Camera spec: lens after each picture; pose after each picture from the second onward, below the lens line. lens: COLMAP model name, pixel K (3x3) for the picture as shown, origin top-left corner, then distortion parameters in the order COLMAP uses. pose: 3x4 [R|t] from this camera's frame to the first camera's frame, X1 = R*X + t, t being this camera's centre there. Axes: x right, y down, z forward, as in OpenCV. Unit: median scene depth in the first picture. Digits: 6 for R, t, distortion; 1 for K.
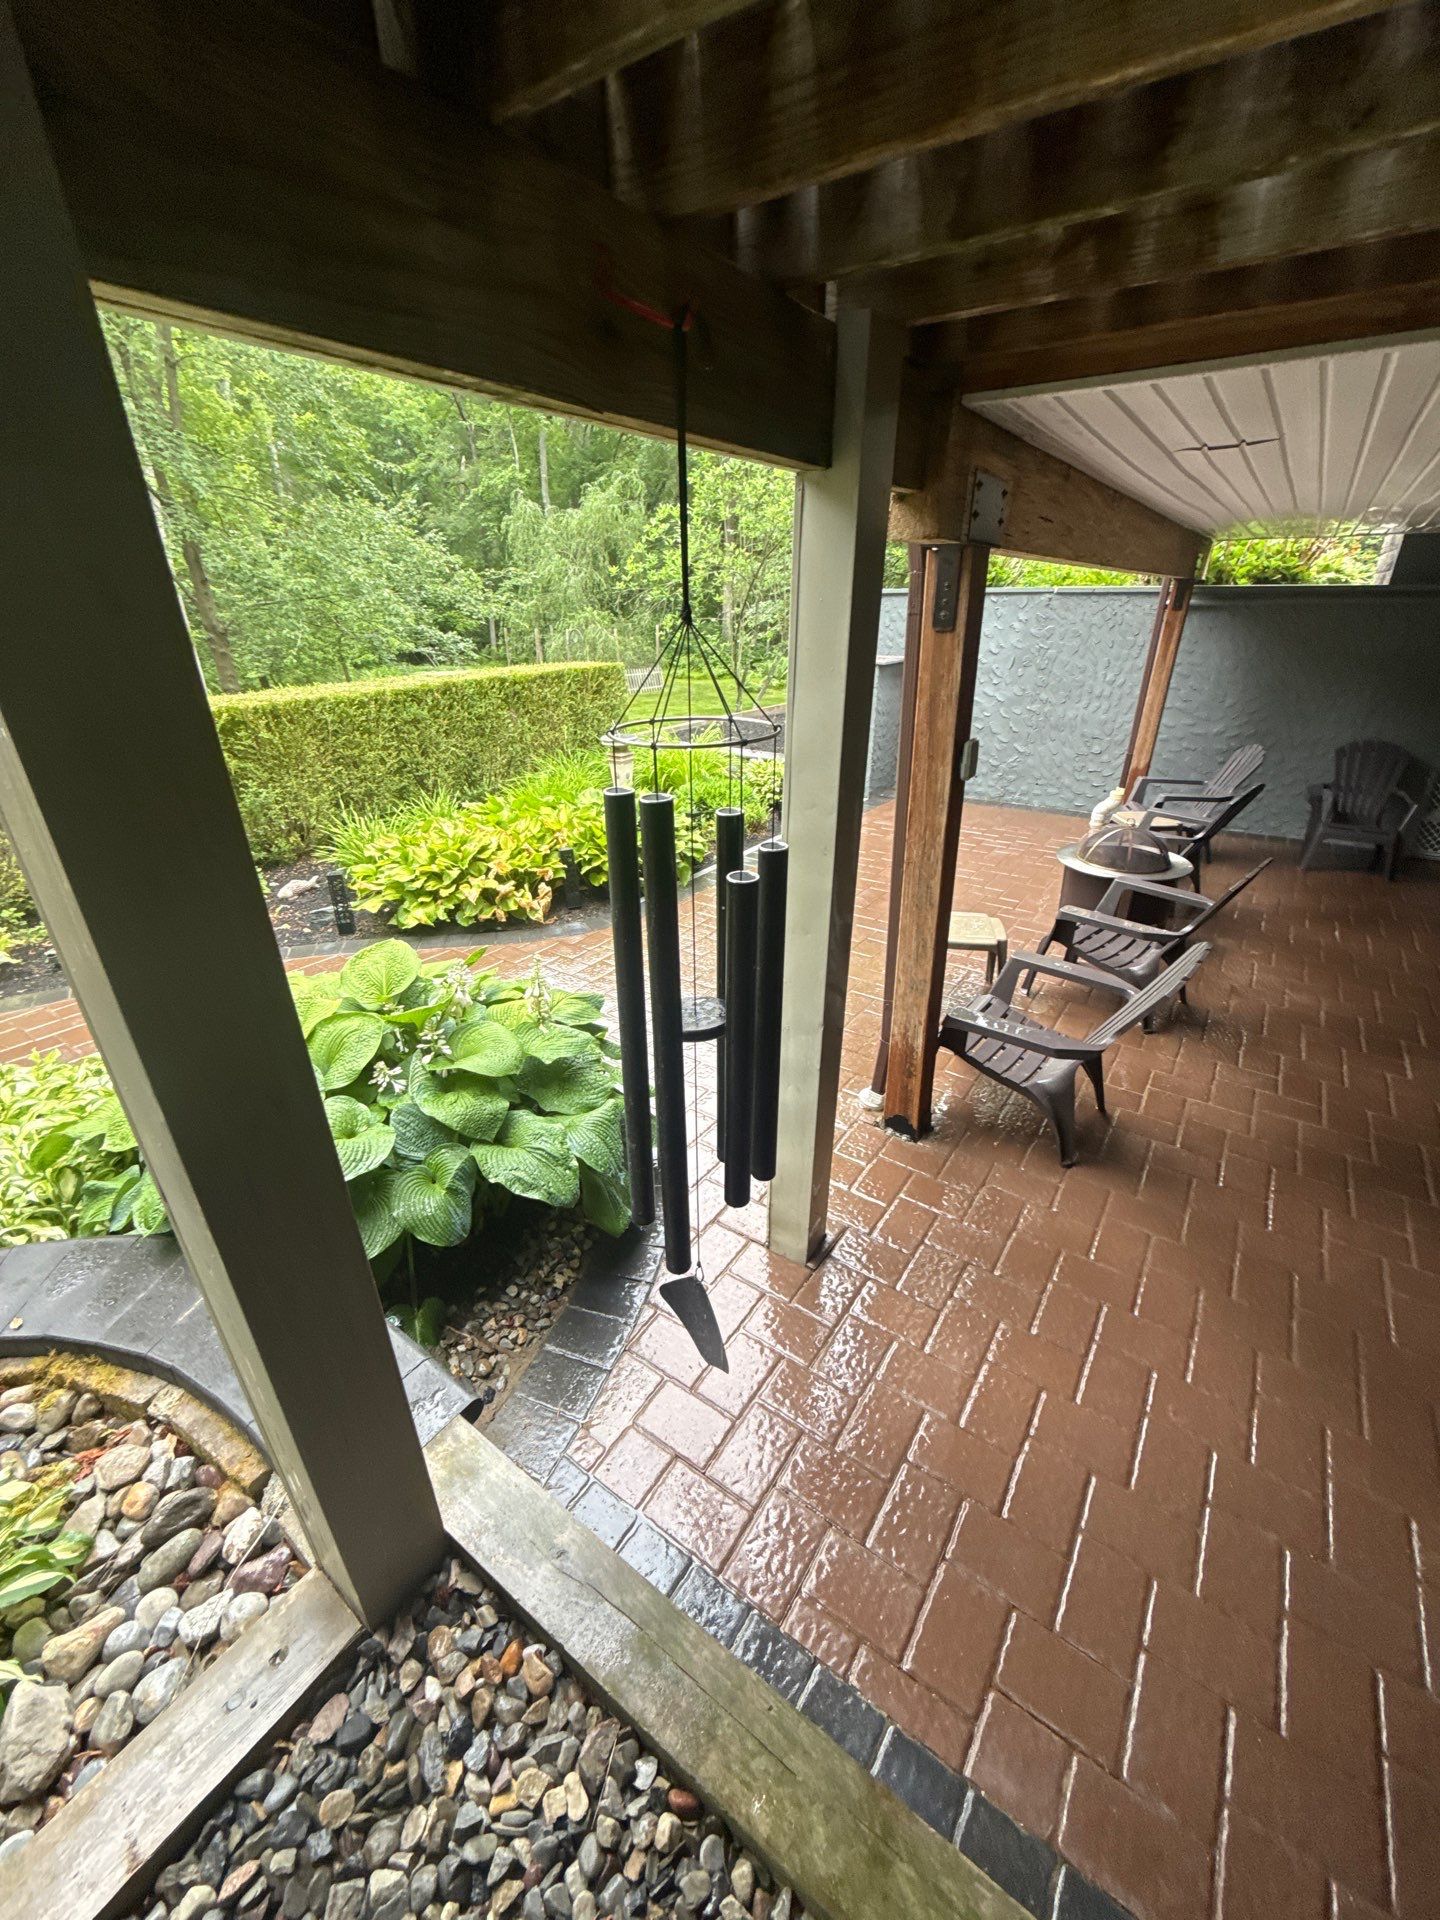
lens RADIAL K [[758.1, 0, 720.0], [0, 758.1, 960.0], [0, 0, 1]] dist [0.000270, -0.000036]
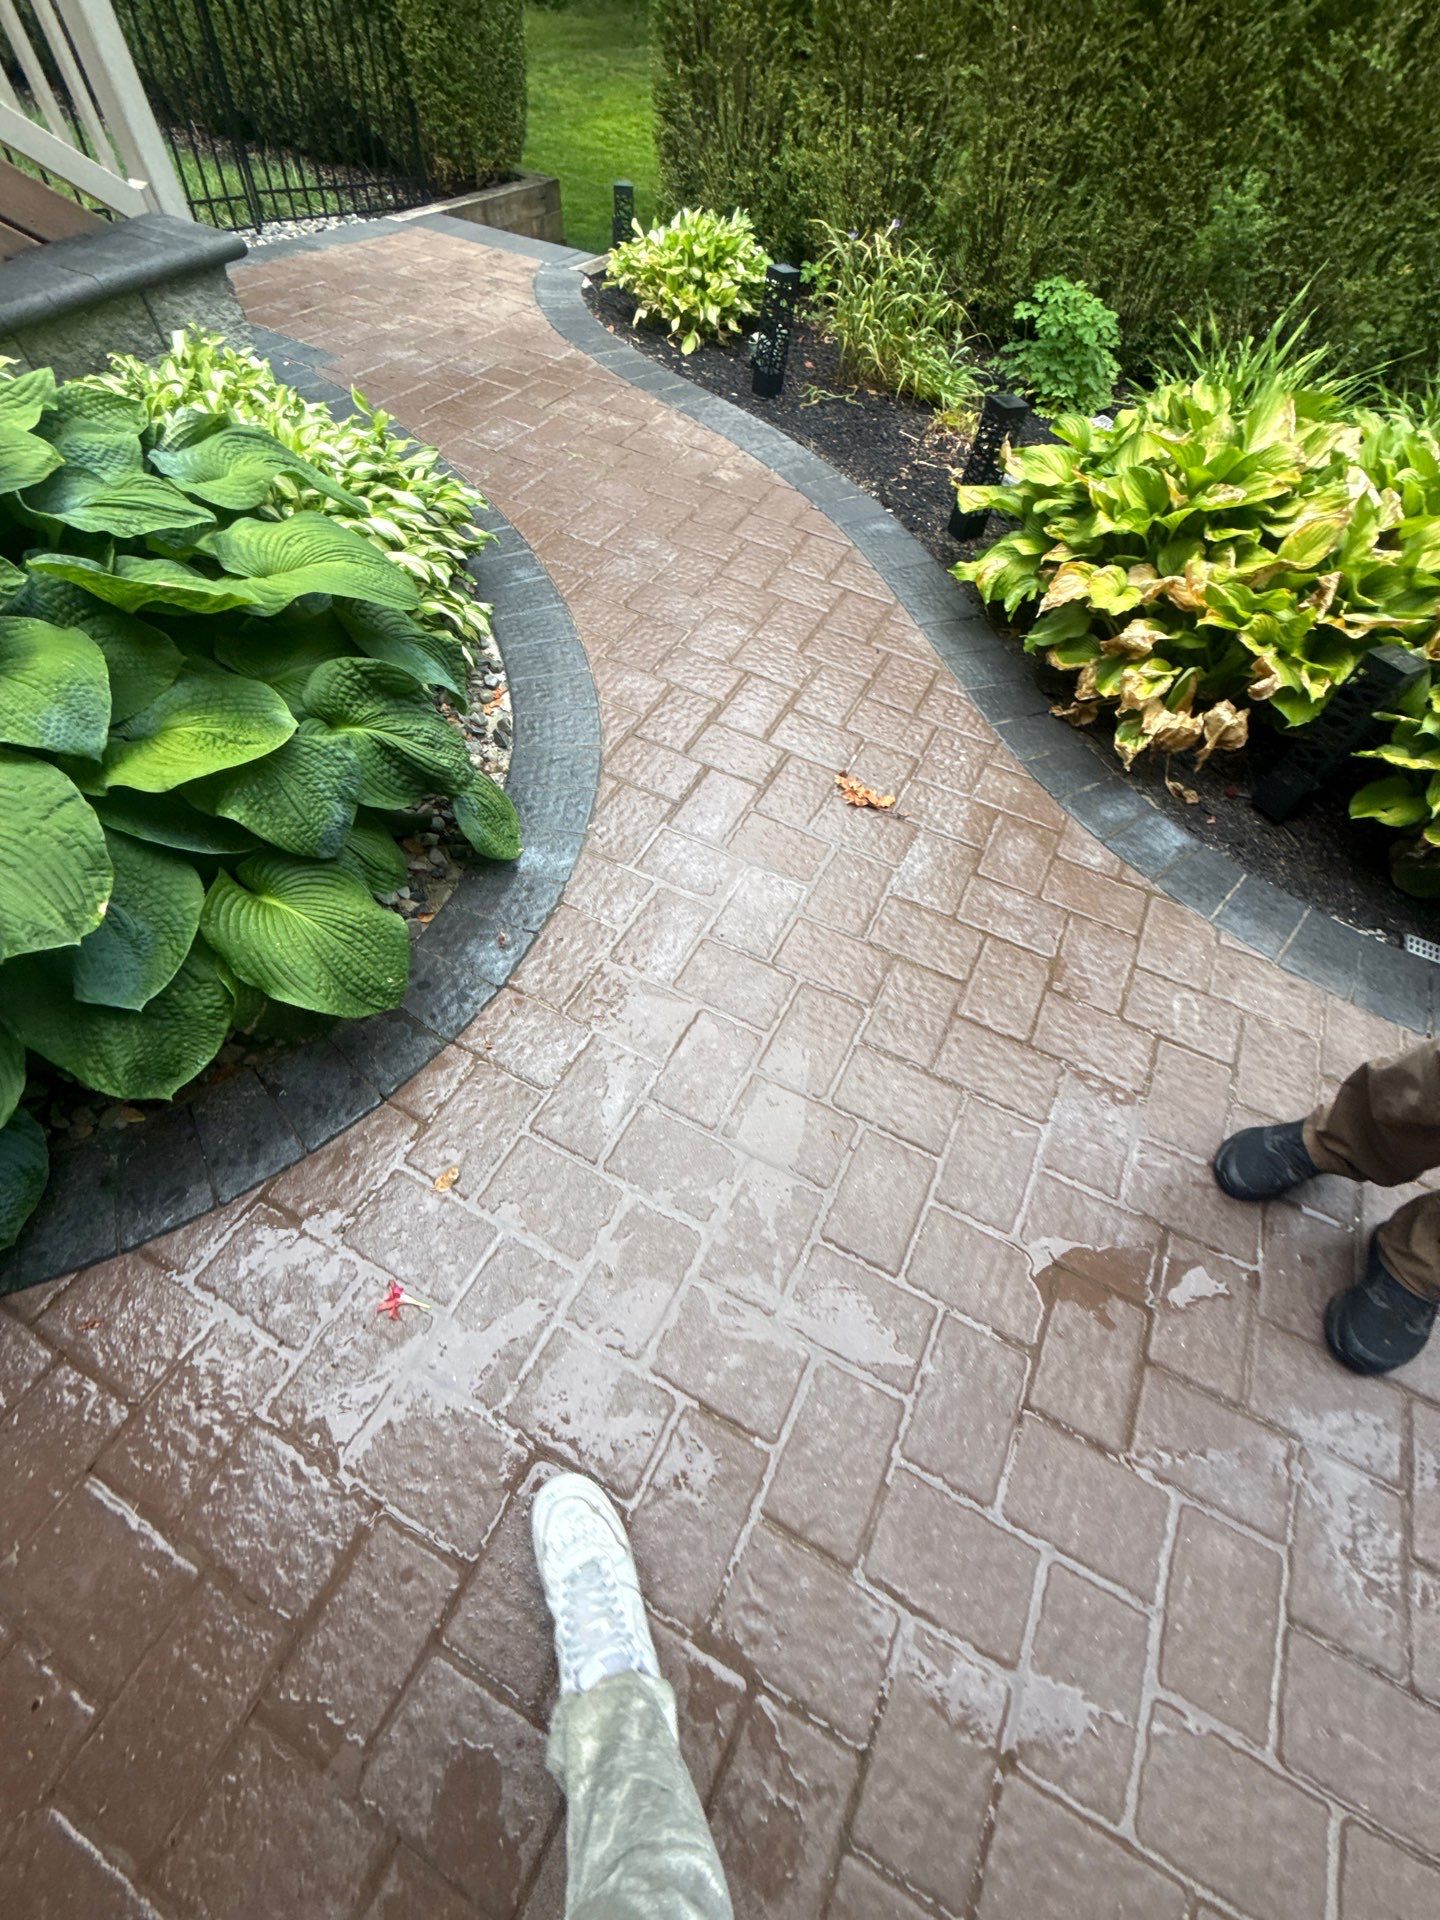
lens RADIAL K [[765.5, 0, 720.0], [0, 765.5, 960.0], [0, 0, 1]] dist [0.001022, -0.000175]
pose [[0.135687, 0.829624, -0.541584, 0.031134], [-0.475128, 0.534168, 0.699227, -0.177161], [0.869392, 0.162446, 0.466657, 0.666955]]
